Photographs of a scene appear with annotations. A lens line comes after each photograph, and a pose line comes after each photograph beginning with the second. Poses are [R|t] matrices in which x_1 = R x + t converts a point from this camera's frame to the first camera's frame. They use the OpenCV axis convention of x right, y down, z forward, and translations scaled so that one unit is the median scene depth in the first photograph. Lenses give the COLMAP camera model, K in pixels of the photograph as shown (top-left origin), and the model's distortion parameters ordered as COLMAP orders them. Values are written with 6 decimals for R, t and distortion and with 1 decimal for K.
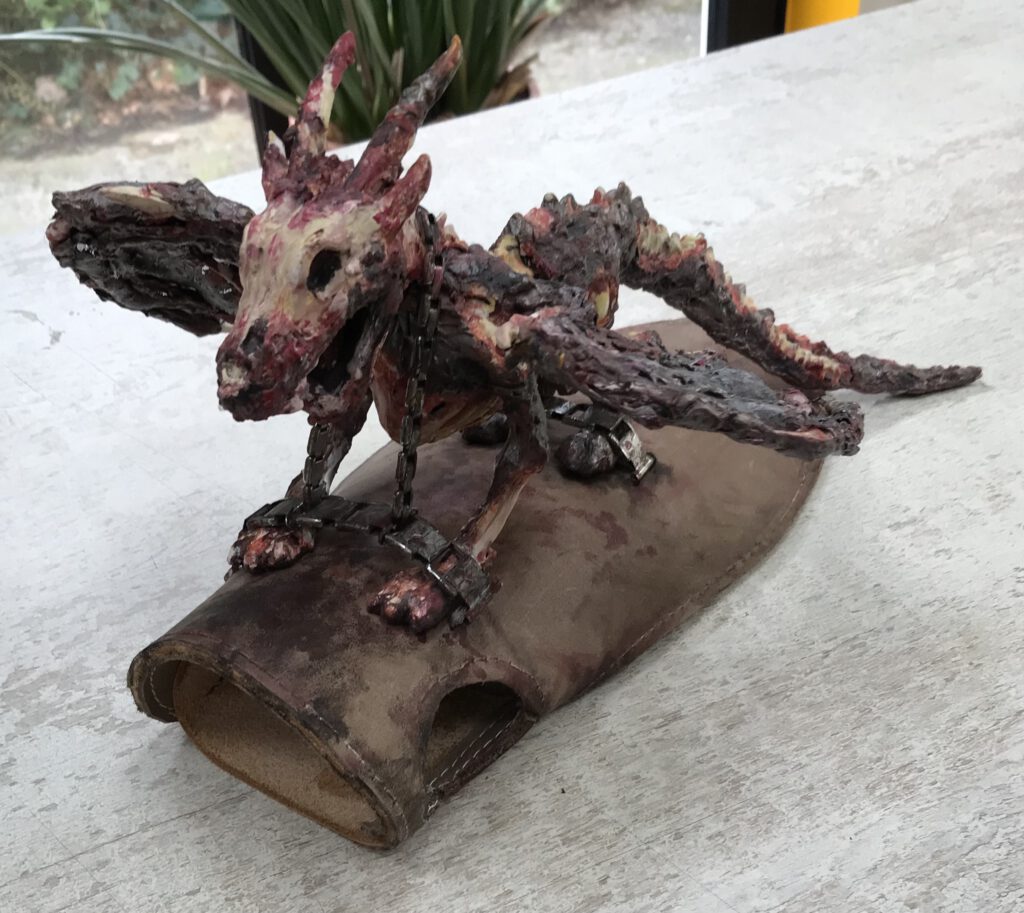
lens RADIAL K [[1333.1, 0, 476.7], [0, 1333.1, 522.5], [0, 0, 1]] dist [0.012535, -0.039413]
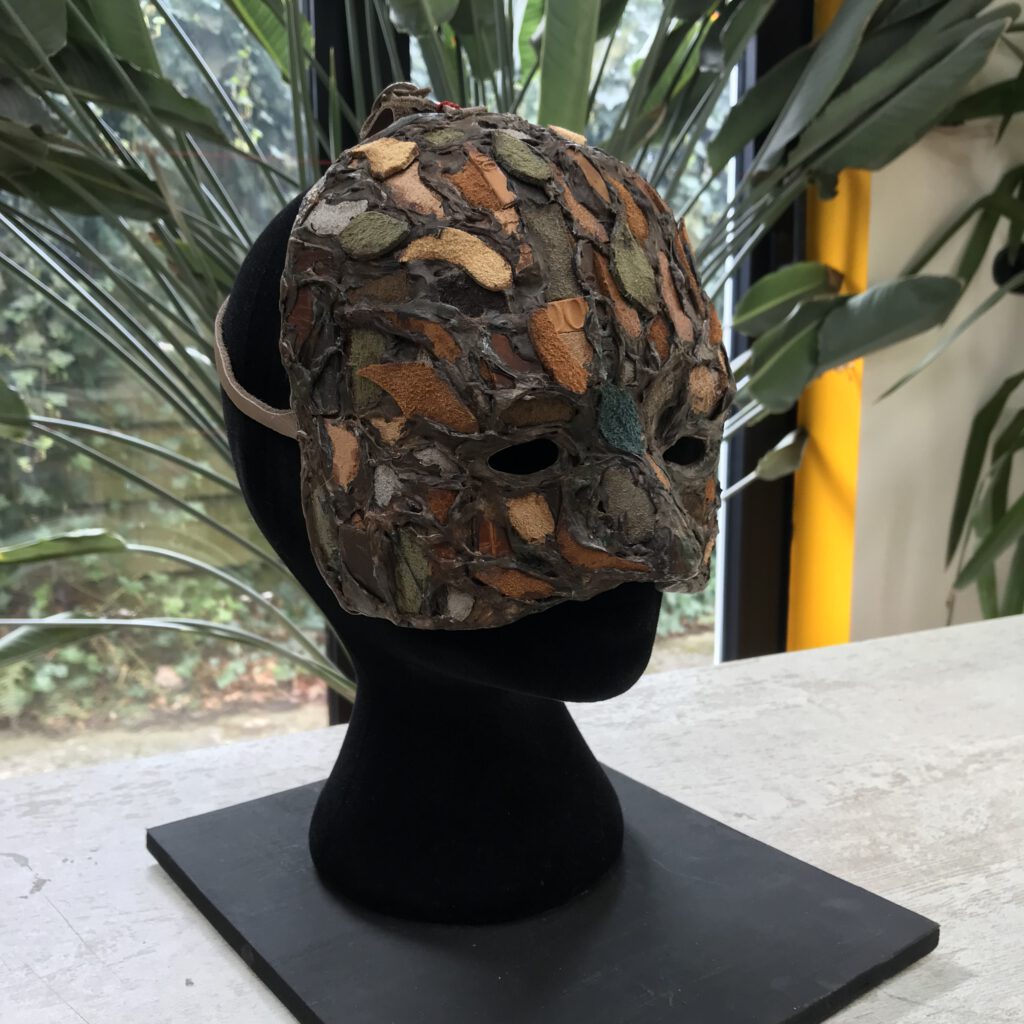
lens RADIAL K [[1132.0, 0, 511.7], [0, 1132.0, 508.4], [0, 0, 1]] dist [-0.016264, 0.047974]
pose [[0.997430, 0.066638, -0.026328, 0.014175], [-0.071196, 0.880493, -0.468682, -0.021725], [-0.008050, 0.469352, 0.882975, 0.158440]]
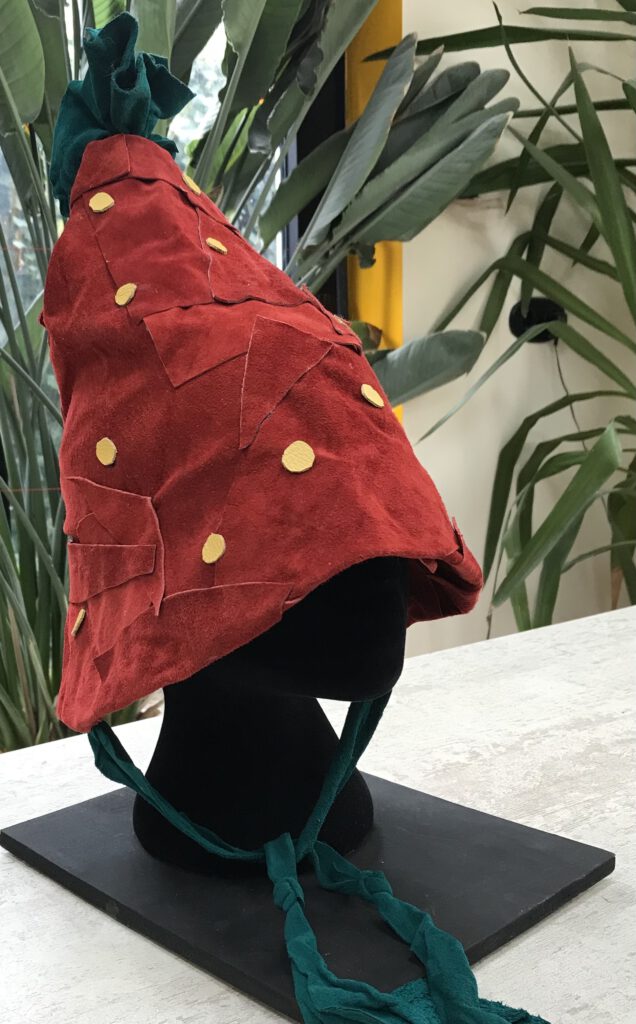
lens RADIAL K [[1115.7, 0, 211.5], [0, 1115.7, 512.2], [0, 0, 1]] dist [0.098916, -0.318714]
pose [[0.993593, 0.023067, 0.110643, -0.087657], [0.035112, 0.867516, -0.496169, 0.069391], [-0.107429, 0.496875, 0.861147, -0.038860]]
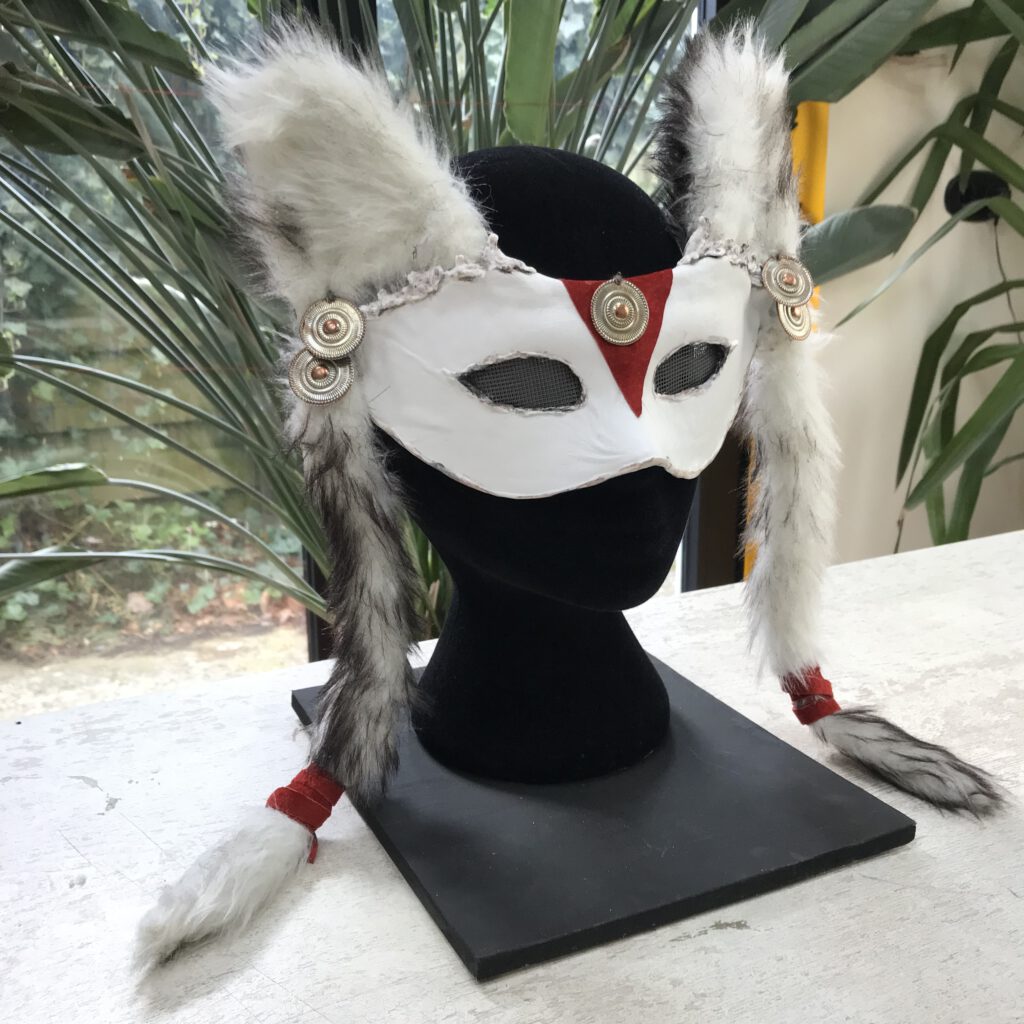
lens RADIAL K [[1124.0, 0, 510.7], [0, 1124.0, 509.8], [0, 0, 1]] dist [-0.000108, 0.011140]
pose [[0.998363, 0.053968, 0.018953, -0.029499], [-0.041681, 0.913323, -0.405098, -0.005339], [-0.039172, 0.403645, 0.914077, 0.082058]]
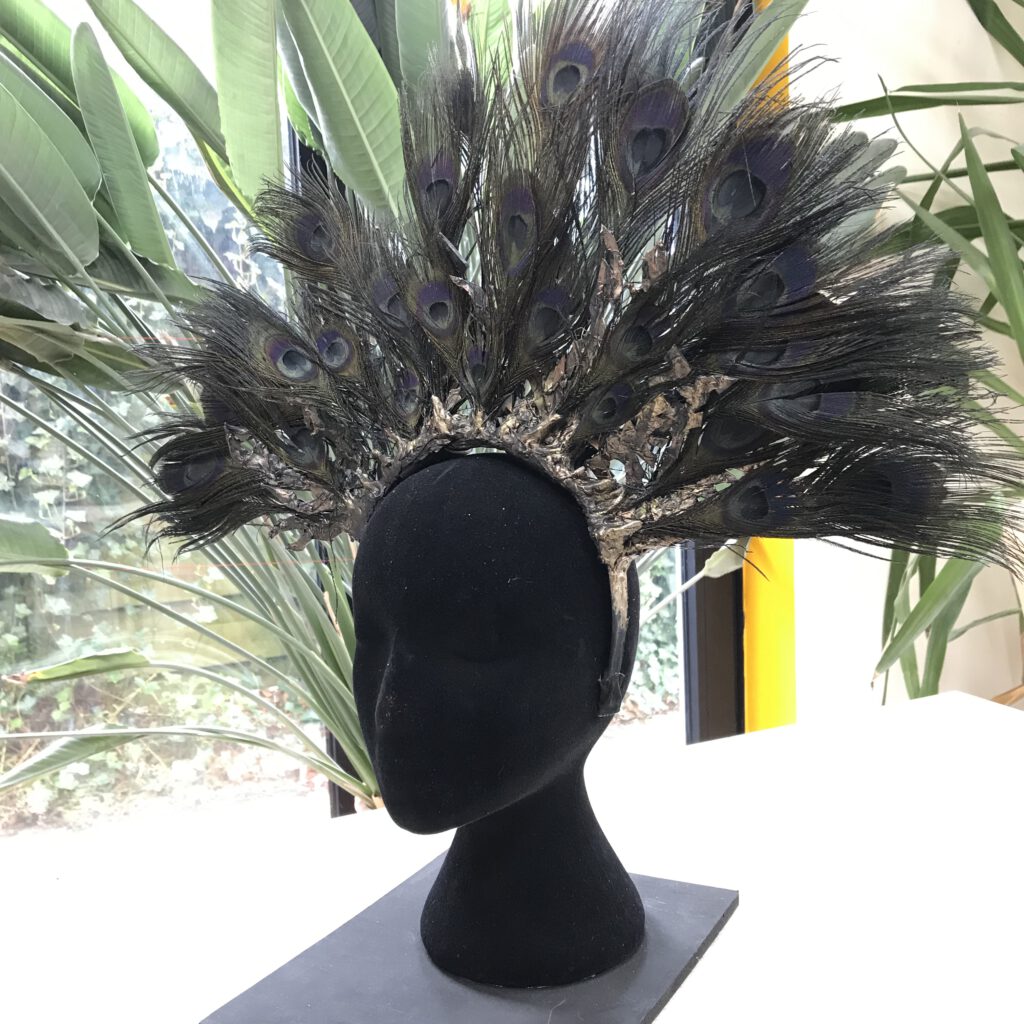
lens RADIAL K [[1124.0, 0, 510.7], [0, 1124.0, 509.8], [0, 0, 1]] dist [-0.000108, 0.011140]
pose [[0.999050, 0.028926, -0.032590, 0.097615], [-0.041732, 0.850386, -0.524502, 0.067892], [0.012542, 0.525363, 0.850786, -0.193216]]
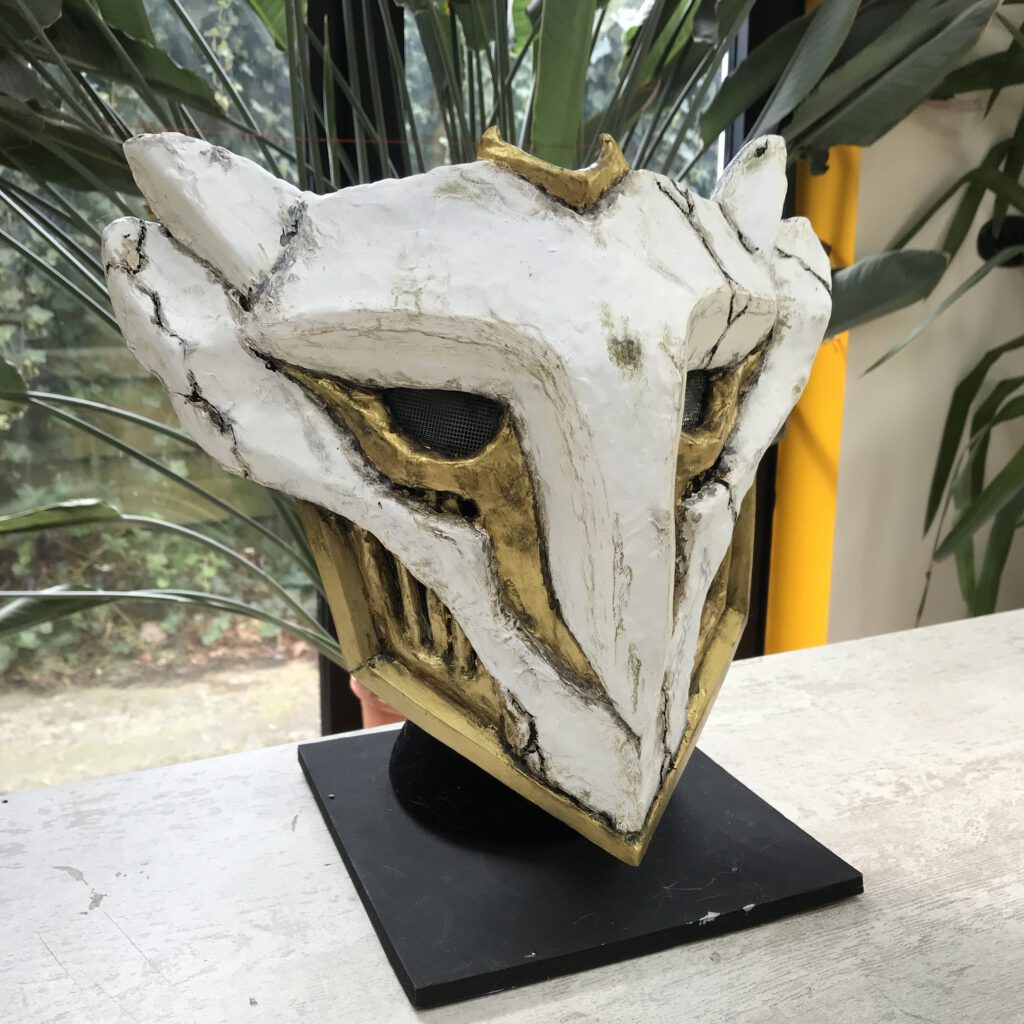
lens RADIAL K [[1128.5, 0, 511.8], [0, 1128.5, 507.5], [0, 0, 1]] dist [-0.011459, 0.038244]
pose [[0.997256, 0.074024, 0.000766, -0.030189], [-0.066567, 0.901222, -0.428215, -0.057457], [-0.032389, 0.426990, 0.903676, 0.107587]]
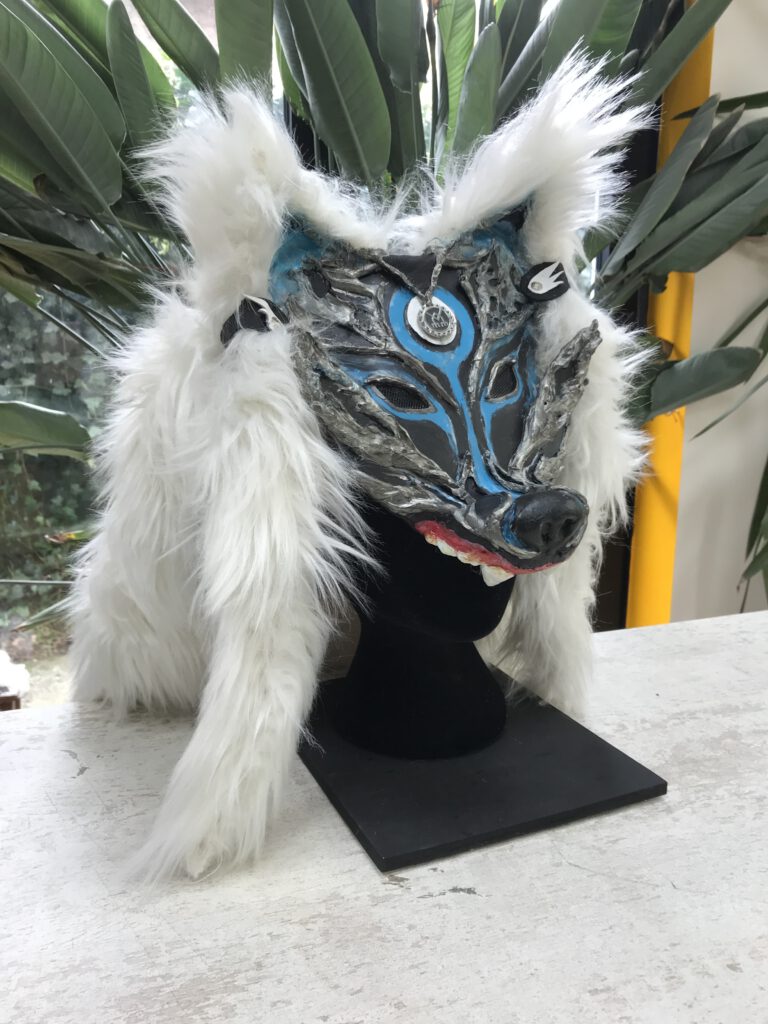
lens RADIAL K [[840.6, 0, 384.0], [0, 840.6, 512.0], [0, 0, 1]] dist [0.001710, 0.015775]
pose [[0.990513, 0.092440, -0.101676, 0.095762], [-0.128005, 0.889797, -0.438037, -0.019143], [0.049979, 0.446896, 0.893189, -0.002081]]
